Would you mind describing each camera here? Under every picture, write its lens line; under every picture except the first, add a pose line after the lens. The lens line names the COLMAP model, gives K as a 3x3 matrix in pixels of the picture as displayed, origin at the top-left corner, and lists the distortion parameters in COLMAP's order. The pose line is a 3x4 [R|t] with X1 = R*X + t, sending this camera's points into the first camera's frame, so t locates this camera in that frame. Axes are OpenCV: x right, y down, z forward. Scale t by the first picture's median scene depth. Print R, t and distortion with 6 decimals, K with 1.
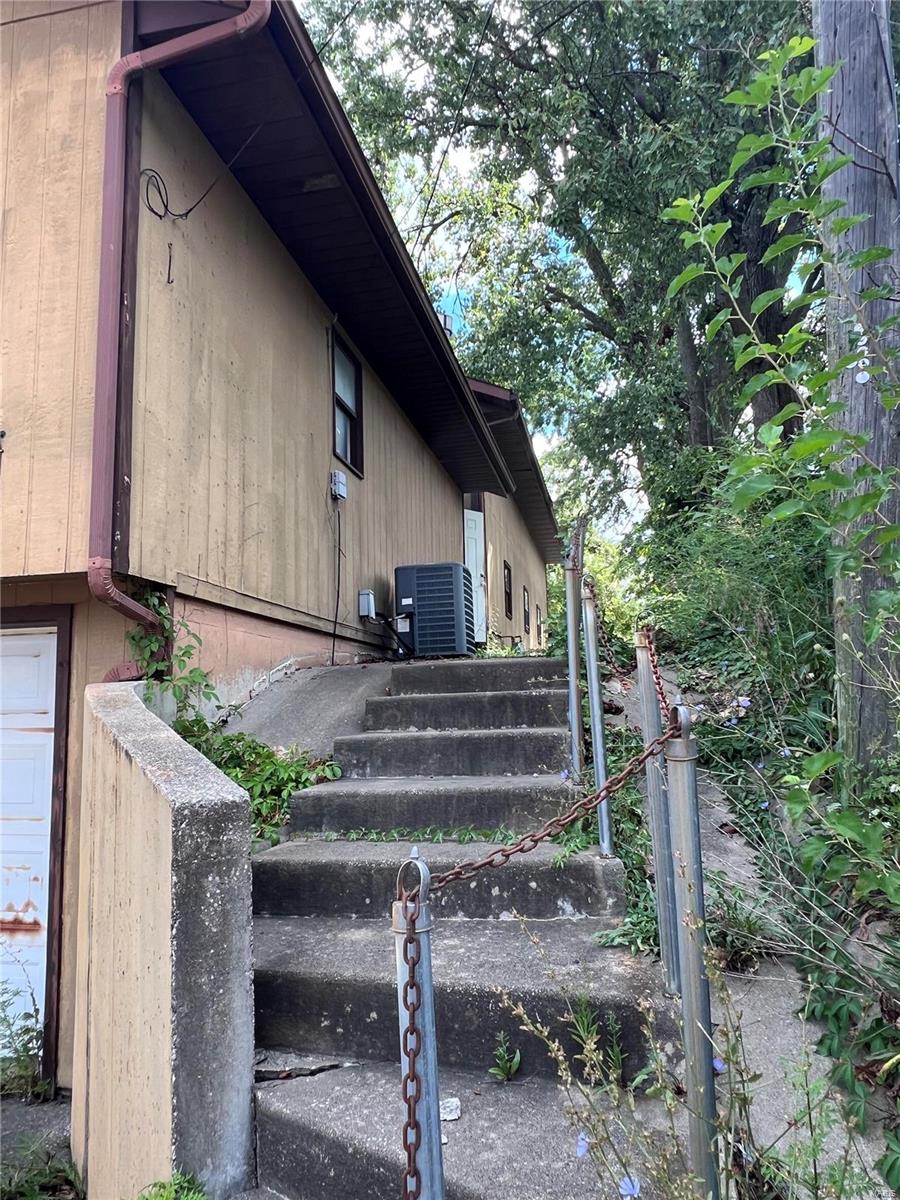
lens RADIAL K [[798.1, 0, 450.0], [0, 798.1, 600.0], [0, 0, 1]] dist [0.004745, 0.001203]
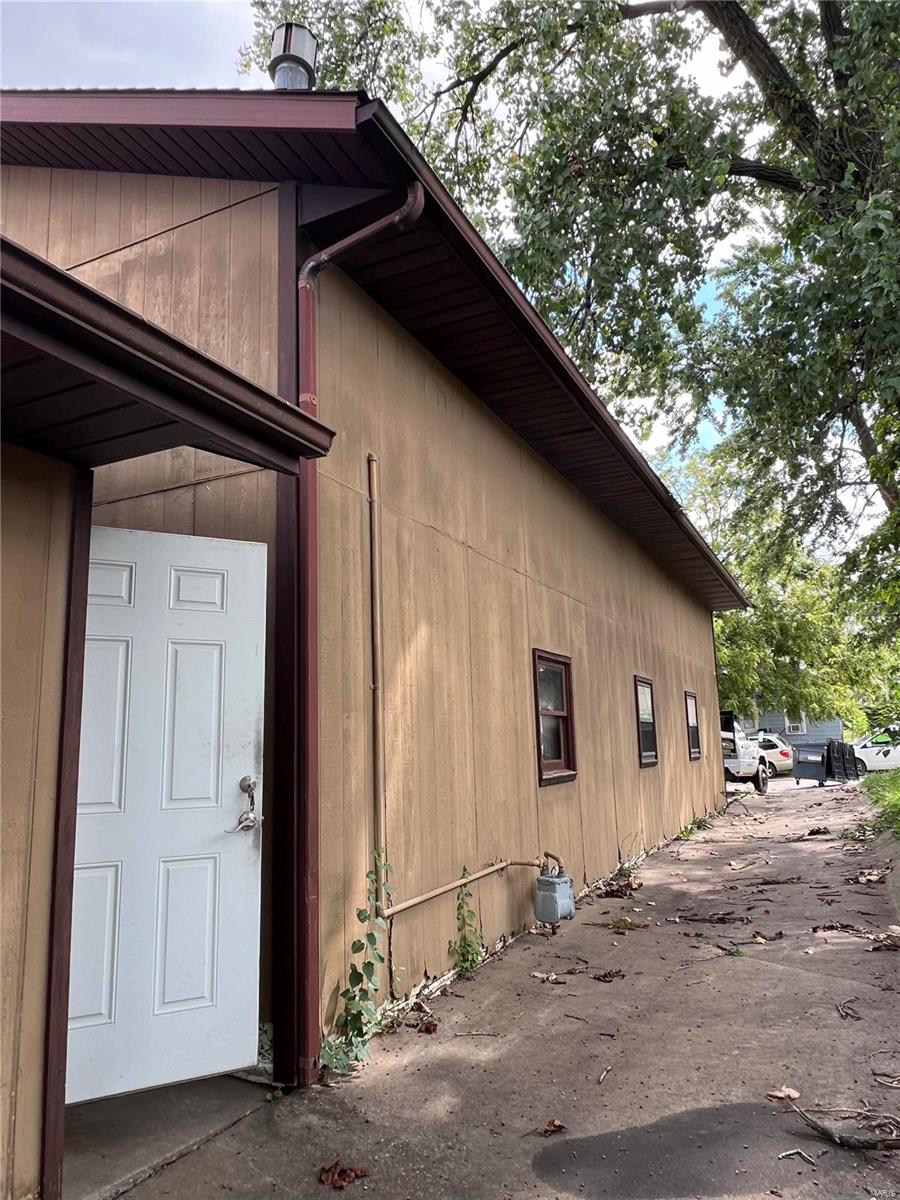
lens RADIAL K [[798.1, 0, 450.0], [0, 798.1, 600.0], [0, 0, 1]] dist [0.004745, 0.001203]
pose [[0.967731, -0.044782, -0.247976, 0.063981], [0.035577, 0.998506, -0.041481, -0.028766], [0.249463, 0.031321, 0.967878, 0.278981]]
